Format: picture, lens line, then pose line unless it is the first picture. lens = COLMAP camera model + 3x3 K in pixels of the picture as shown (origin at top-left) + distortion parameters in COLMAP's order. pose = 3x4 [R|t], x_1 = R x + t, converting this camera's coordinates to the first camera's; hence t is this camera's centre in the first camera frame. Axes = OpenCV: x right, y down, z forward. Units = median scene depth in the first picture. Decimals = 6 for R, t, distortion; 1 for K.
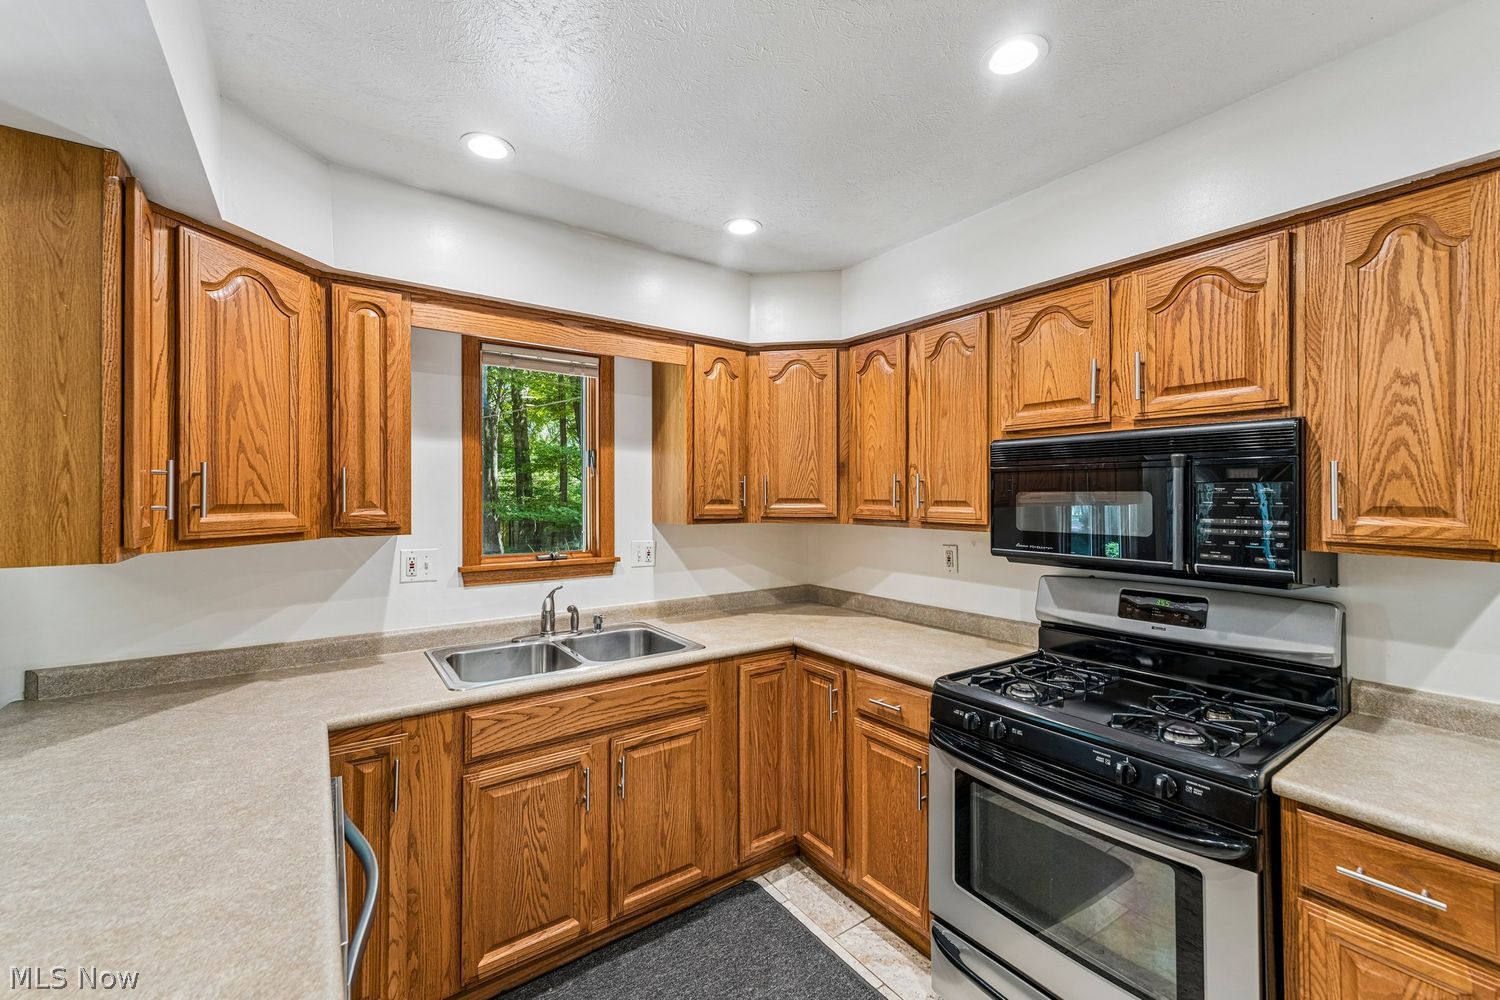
lens RADIAL K [[600.5, 0, 753.0], [0, 600.5, 496.4], [0, 0, 1]] dist [0.000681, 0.000022]
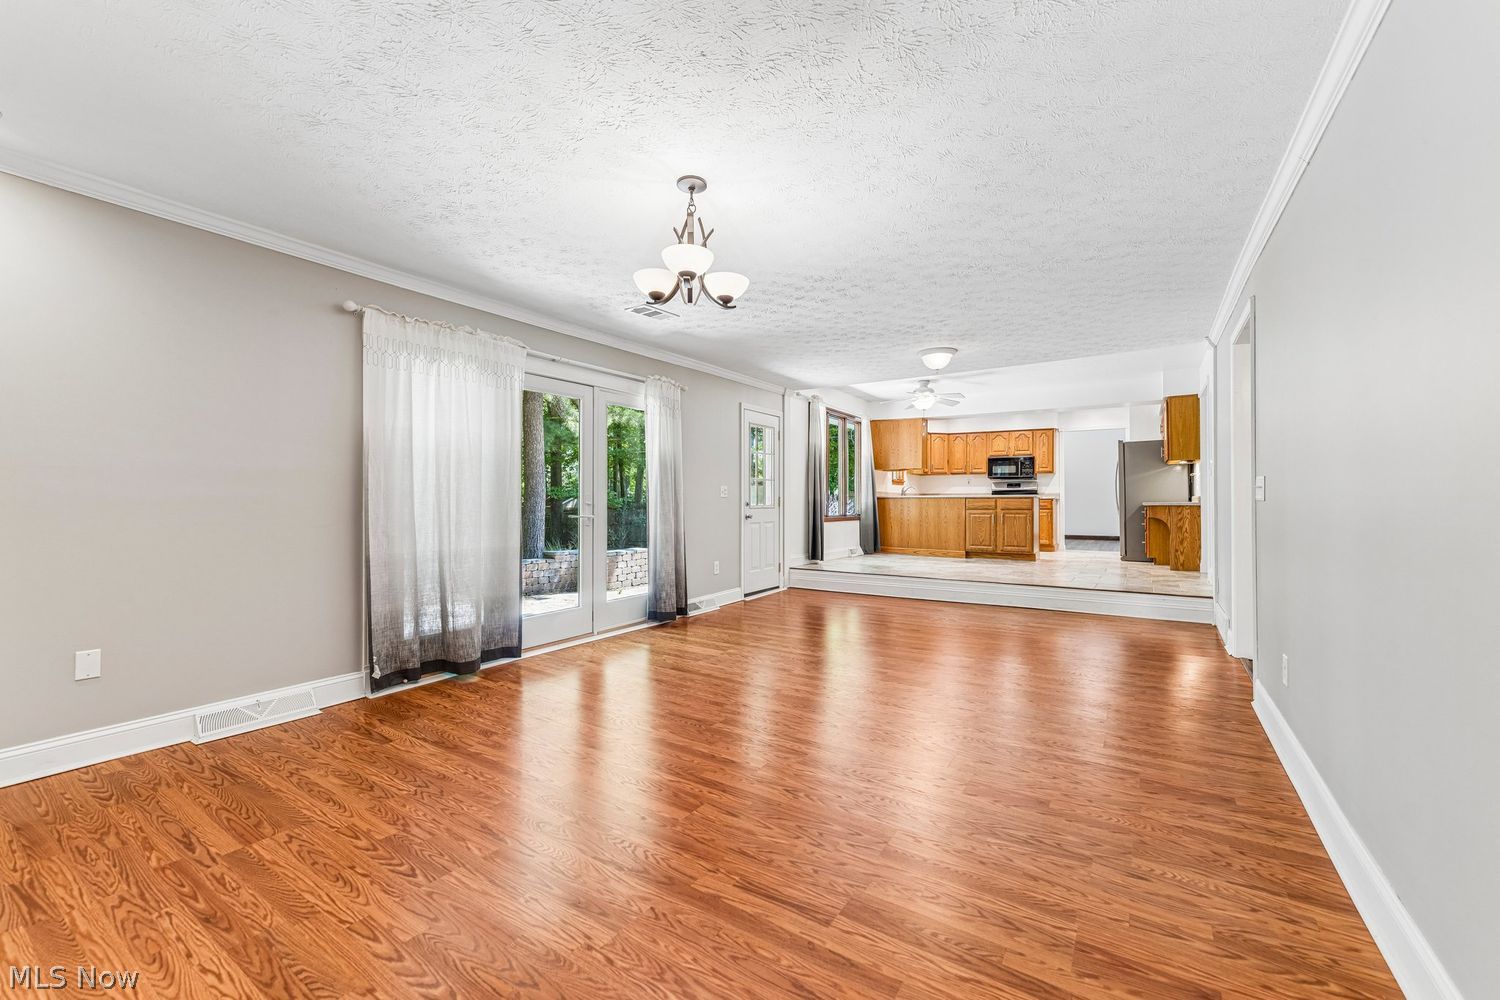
lens RADIAL K [[600.5, 0, 750.8], [0, 600.5, 497.0], [0, 0, 1]] dist [0.002956, -0.000060]
pose [[0.932425, 0.006551, 0.361304, -3.663164], [-0.004294, 0.999966, -0.007049, 0.325030], [-0.361337, 0.005022, 0.932422, -3.398310]]
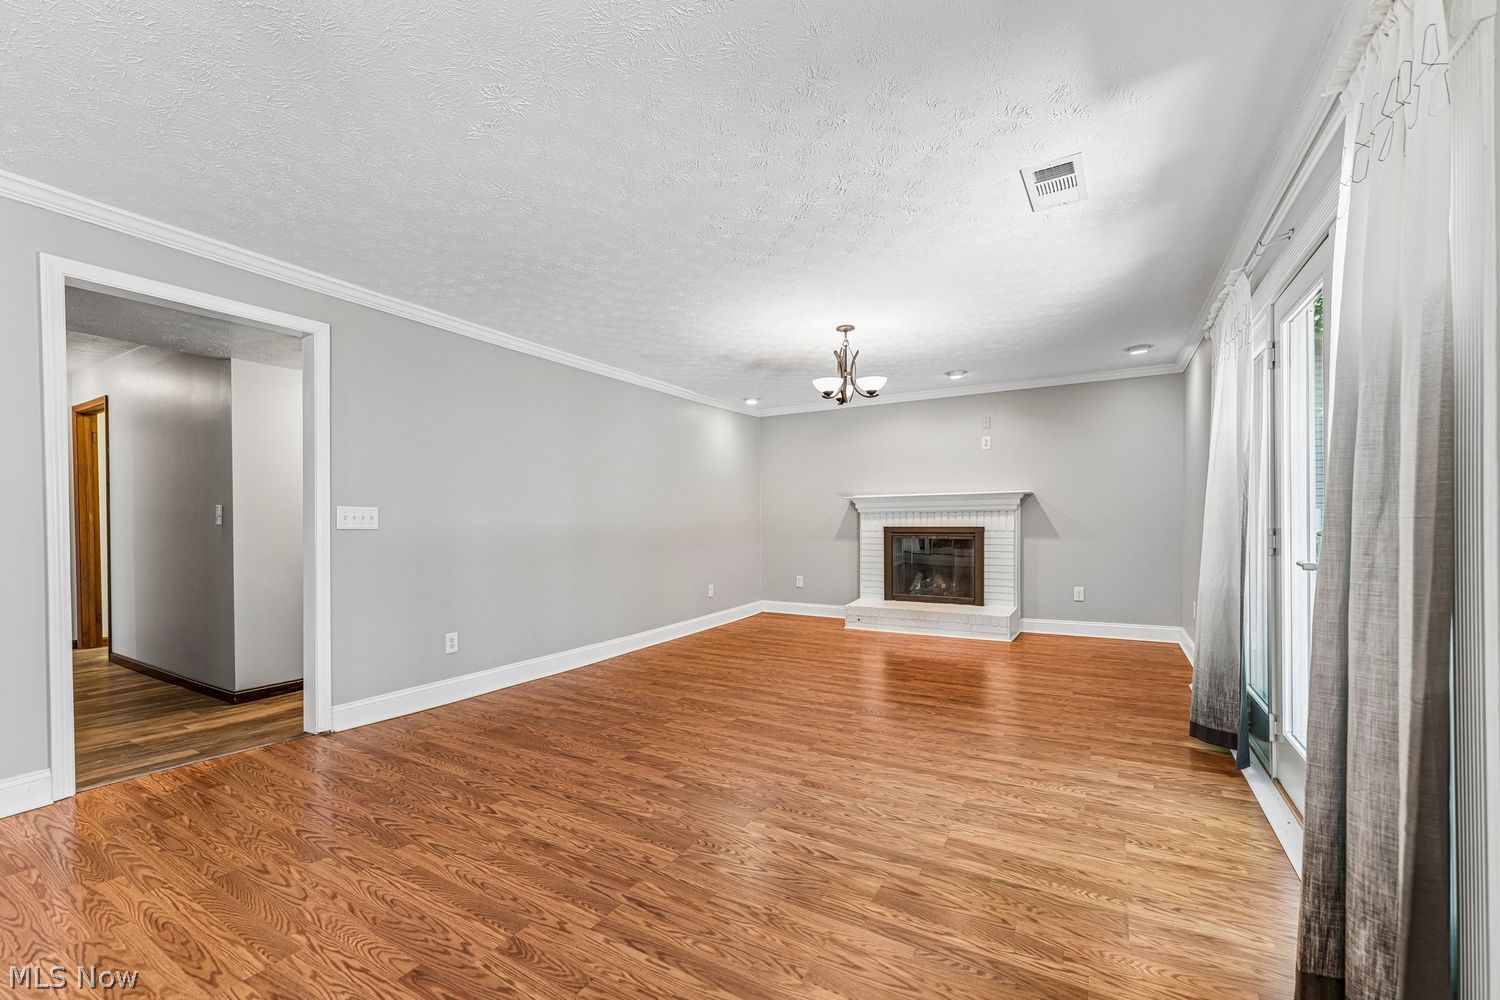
lens RADIAL K [[605.8, 0, 745.4], [0, 605.8, 520.8], [0, 0, 1]] dist [0.001868, -0.000165]
pose [[-0.915060, 0.015886, -0.403005, -2.152803], [0.014112, 0.999873, 0.007370, 0.295757], [0.403071, 0.001057, -0.915168, -0.382374]]
